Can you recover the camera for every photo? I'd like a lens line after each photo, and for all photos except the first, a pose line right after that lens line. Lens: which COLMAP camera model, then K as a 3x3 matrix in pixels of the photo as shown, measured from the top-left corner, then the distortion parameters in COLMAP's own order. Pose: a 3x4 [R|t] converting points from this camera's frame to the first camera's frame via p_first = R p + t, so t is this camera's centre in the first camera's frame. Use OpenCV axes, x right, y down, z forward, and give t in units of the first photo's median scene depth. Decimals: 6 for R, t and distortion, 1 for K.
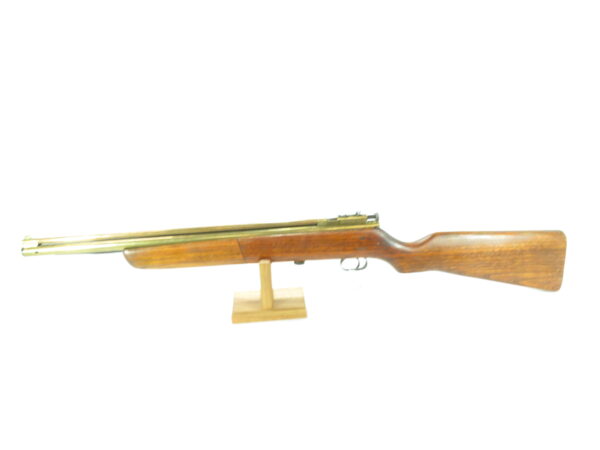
lens RADIAL K [[439.4, 0, 300.0], [0, 439.4, 225.0], [0, 0, 1]] dist [0.001498, 0.002155]
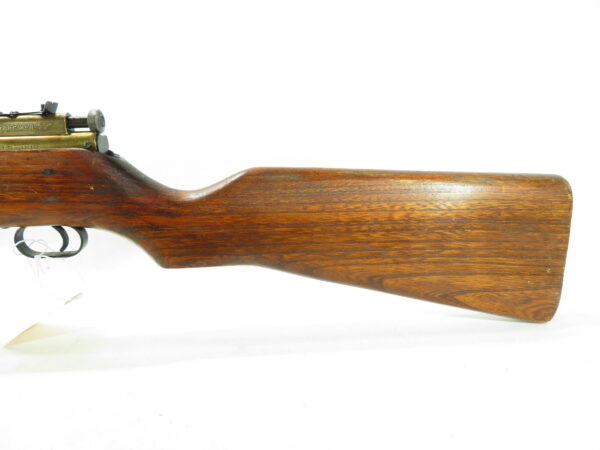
lens RADIAL K [[439.4, 0, 300.0], [0, 439.4, 225.0], [0, 0, 1]] dist [0.001498, 0.002155]
pose [[0.999526, 0.030758, -0.001417, 0.358198], [-0.030789, 0.998925, -0.034653, 0.081876], [0.000349, 0.034680, 0.999398, 0.597237]]
